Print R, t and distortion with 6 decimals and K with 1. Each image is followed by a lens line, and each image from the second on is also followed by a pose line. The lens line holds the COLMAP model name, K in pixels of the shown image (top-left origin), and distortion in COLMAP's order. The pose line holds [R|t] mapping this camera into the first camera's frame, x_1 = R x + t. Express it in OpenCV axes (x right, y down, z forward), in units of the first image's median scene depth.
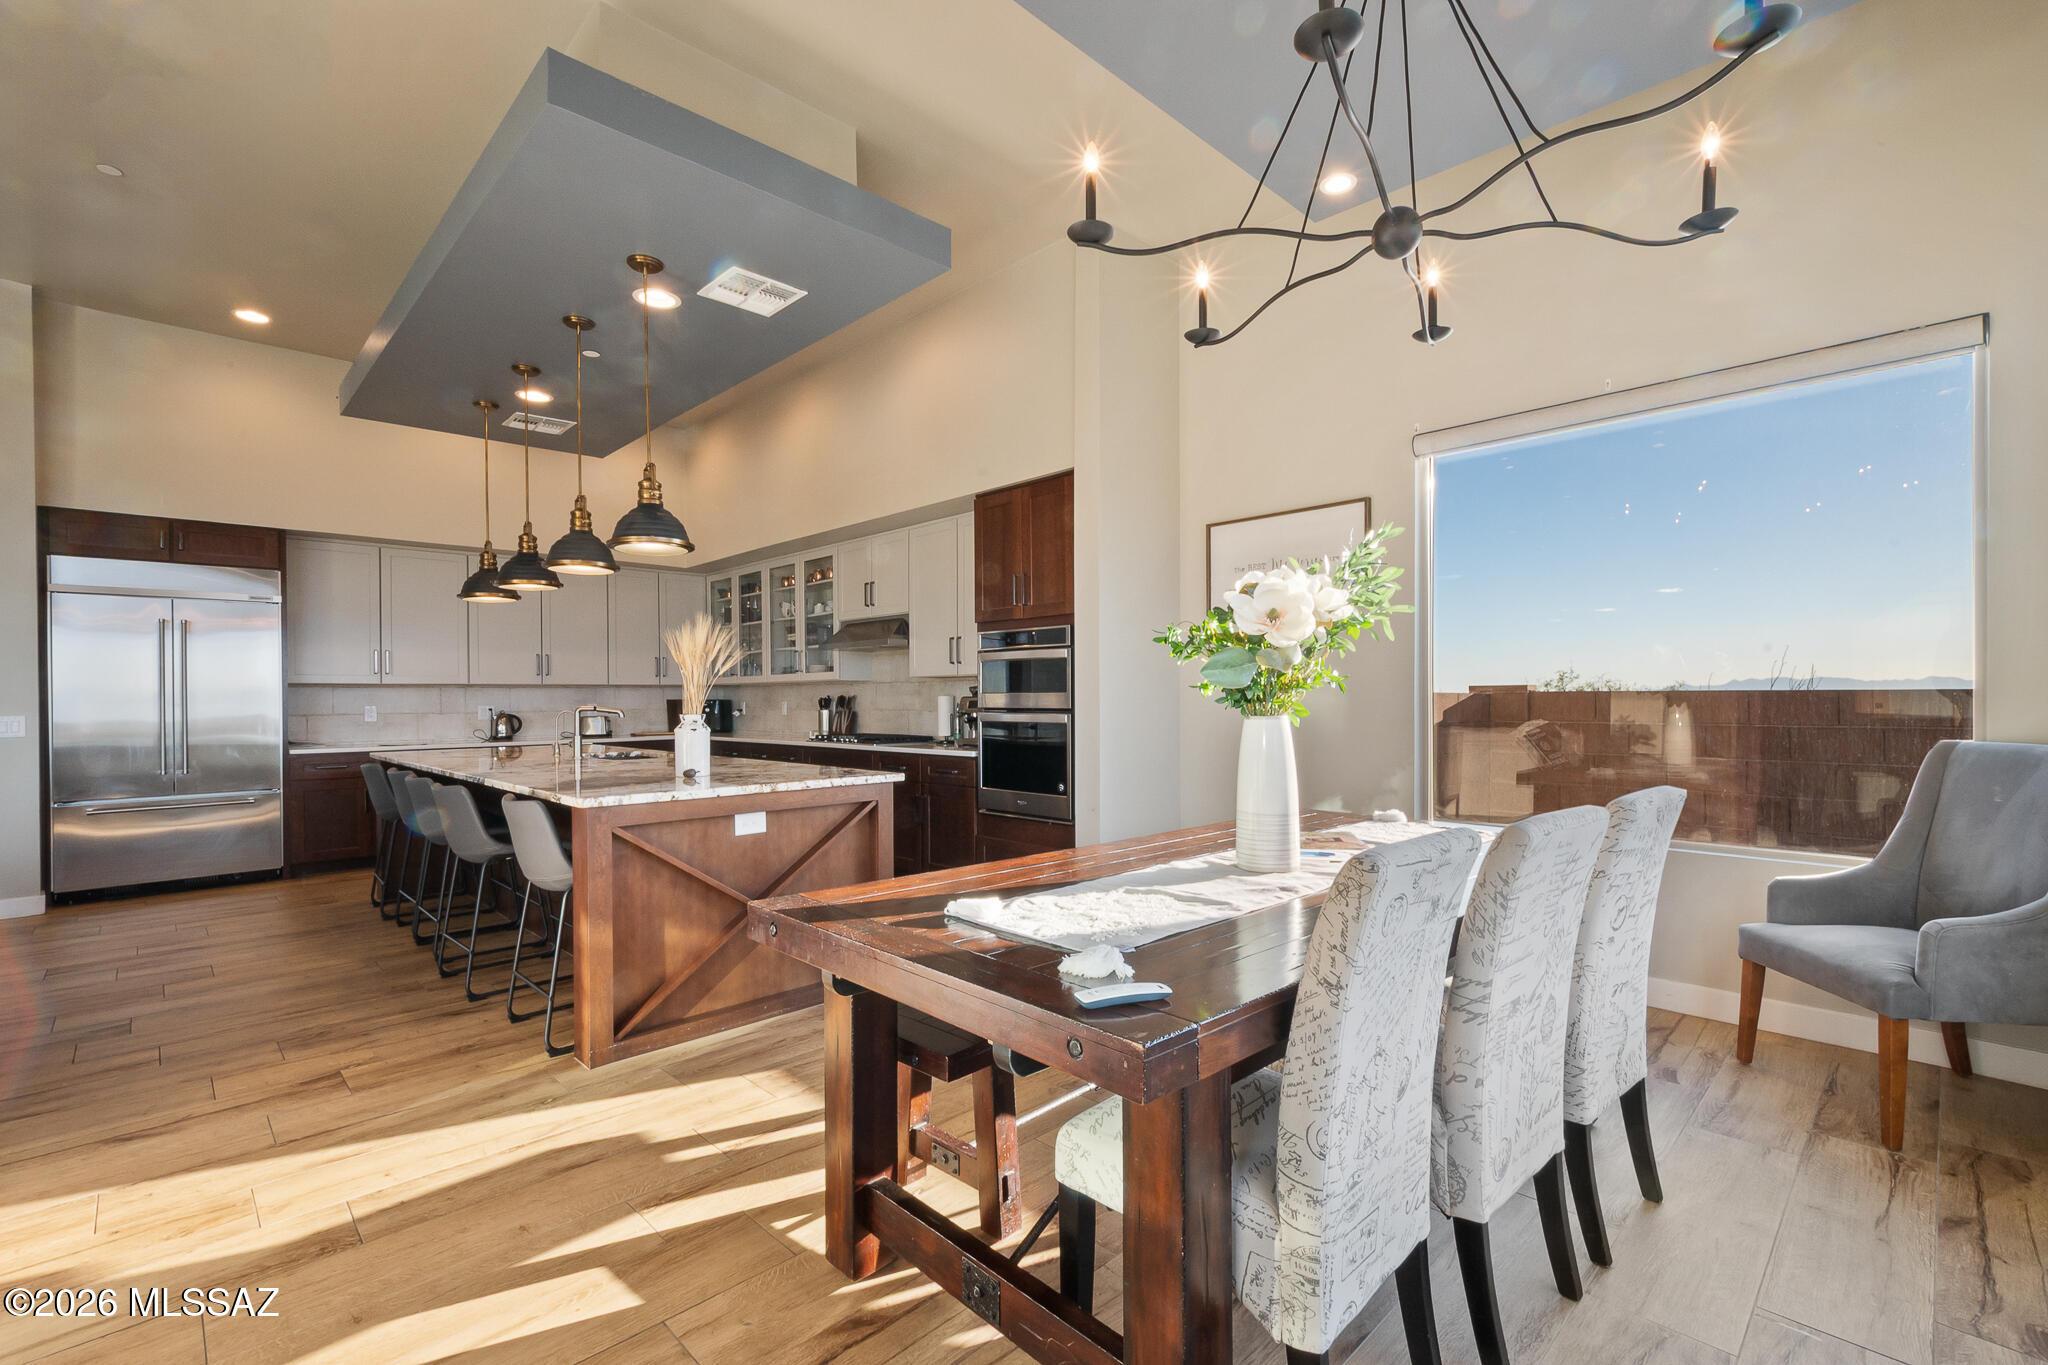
lens RADIAL K [[908.2, 0, 1052.9], [0, 908.2, 697.6], [0, 0, 1]] dist [0.002318, -0.000324]
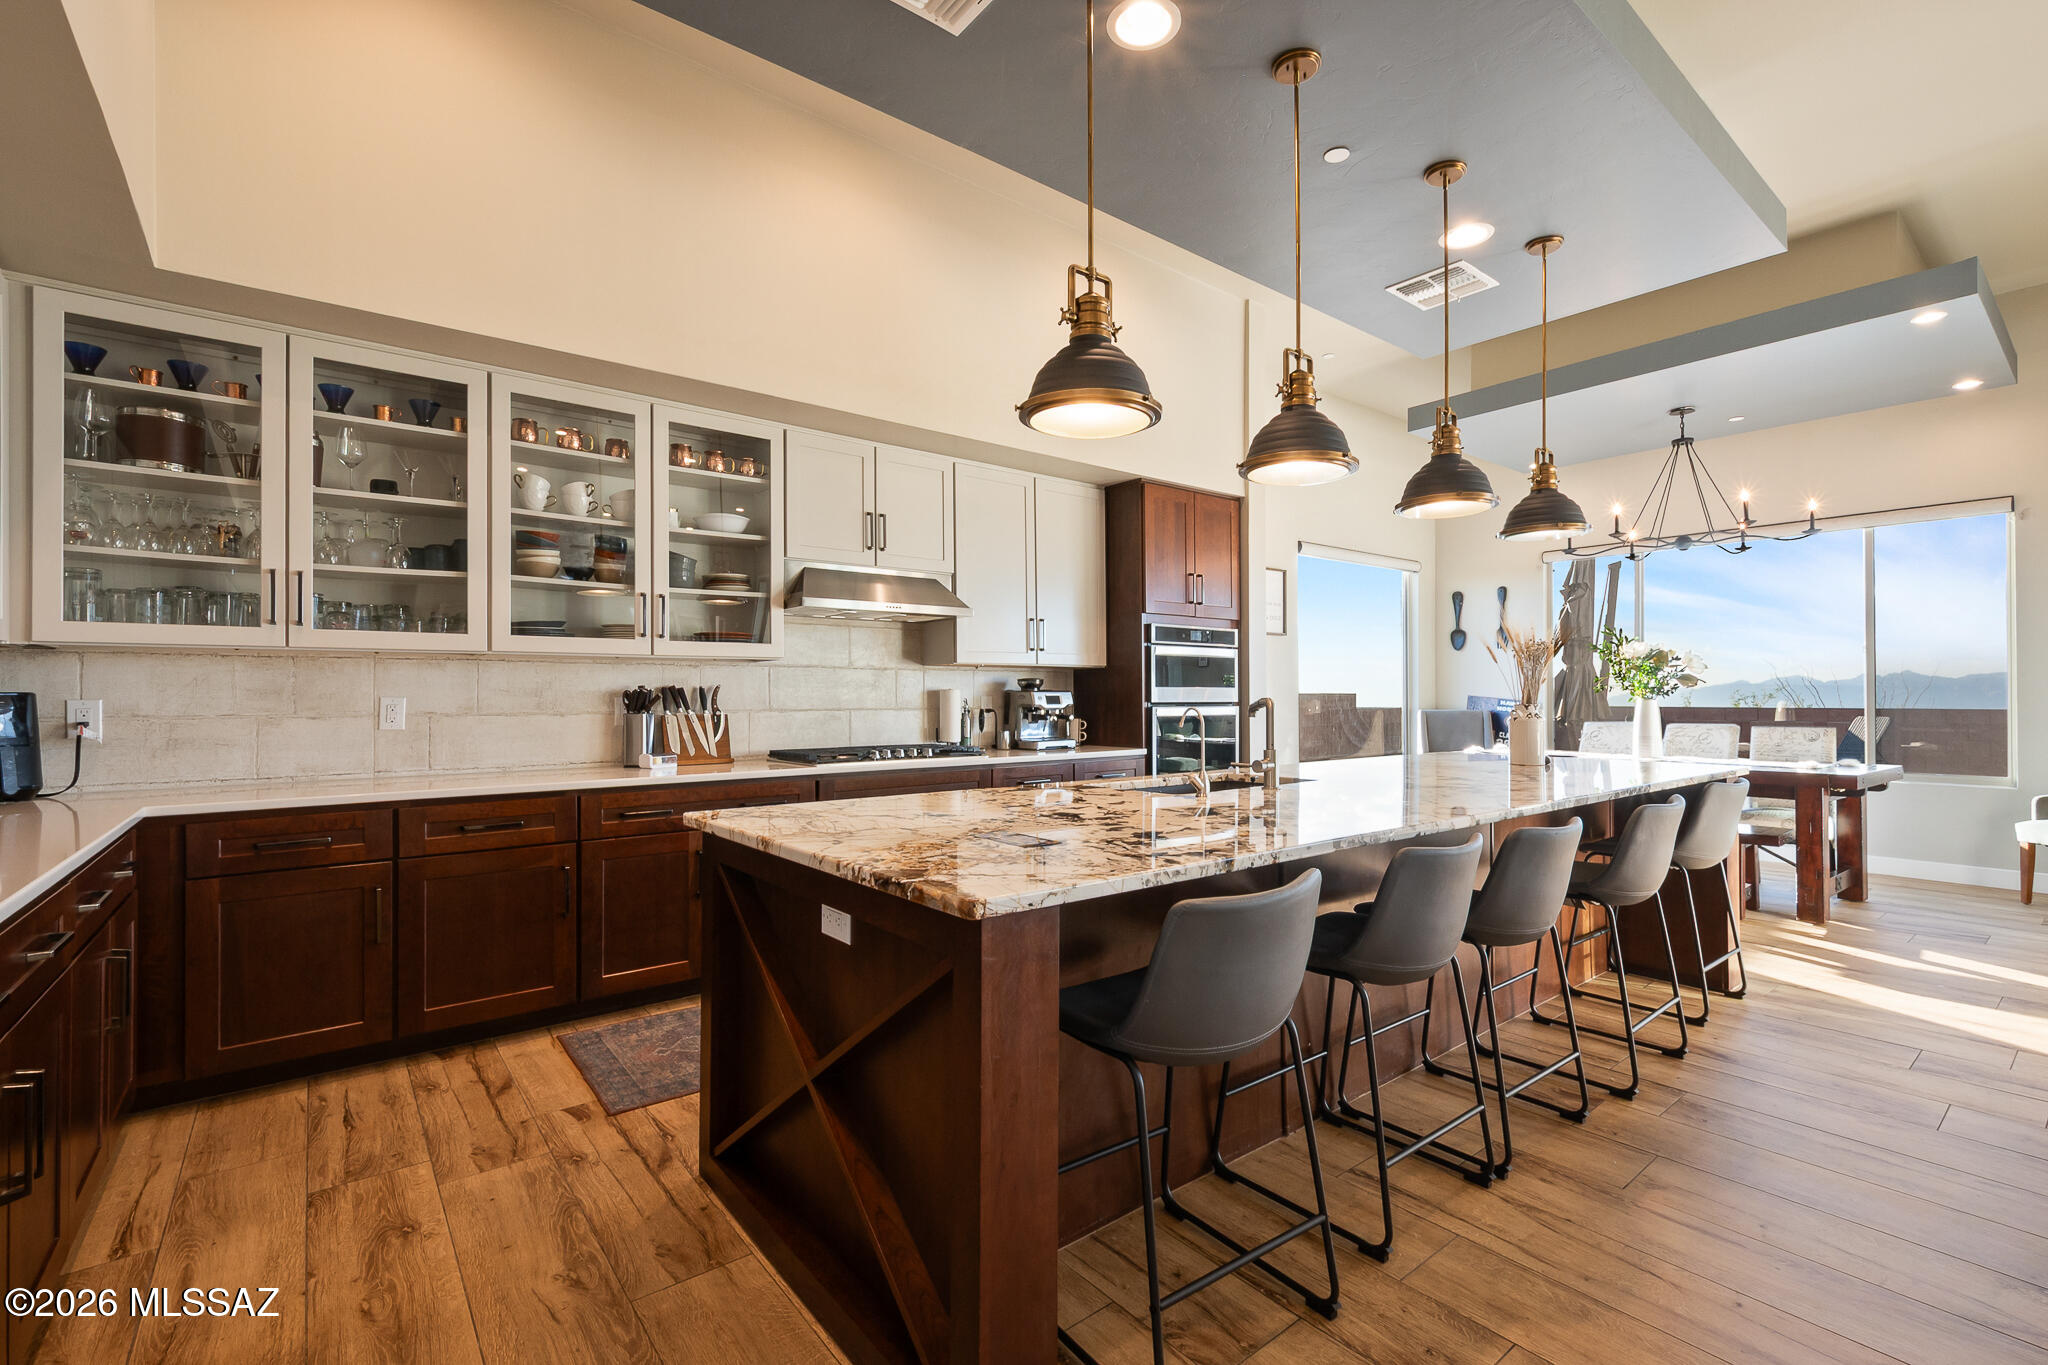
lens RADIAL K [[902.0, 0, 1044.3], [0, 902.0, 686.5], [0, 0, 1]] dist [0.007138, -0.000246]
pose [[0.103791, 0.015960, 0.994471, -0.927537], [0.000449, 0.999870, -0.016094, 0.008305], [-0.994599, 0.002117, 0.103770, 0.909458]]
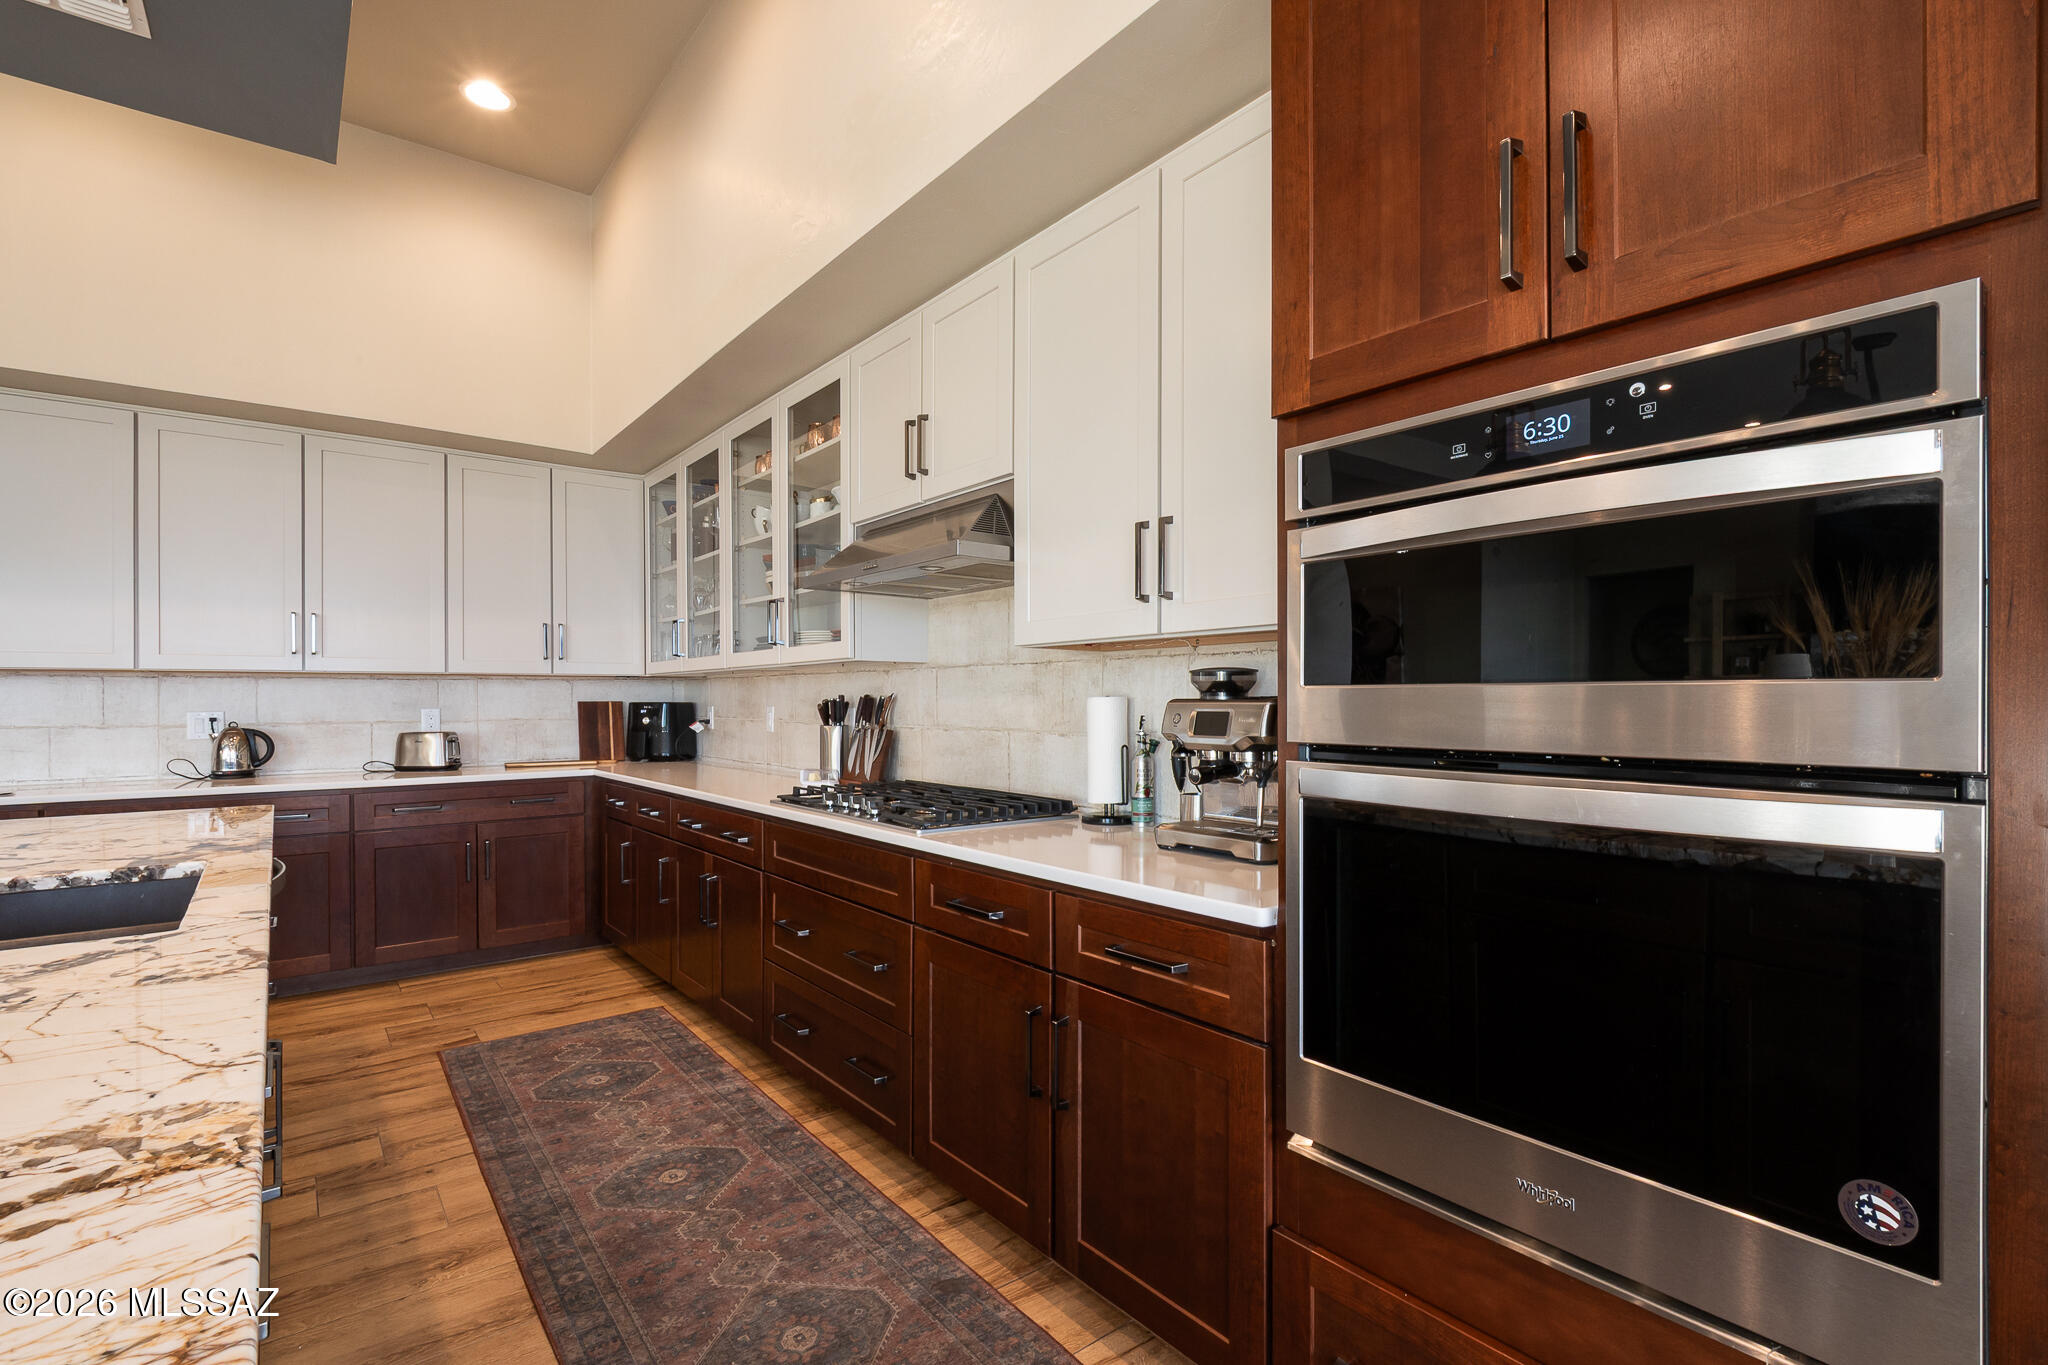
lens RADIAL K [[948.3, 0, 1044.7], [0, 948.3, 701.8], [0, 0, 1]] dist [0.003293, 0.000109]
pose [[0.994019, 0.004839, -0.109097, -0.109015], [-0.004554, 0.999986, 0.002853, -0.000973], [0.109109, -0.002339, 0.994027, 0.650607]]
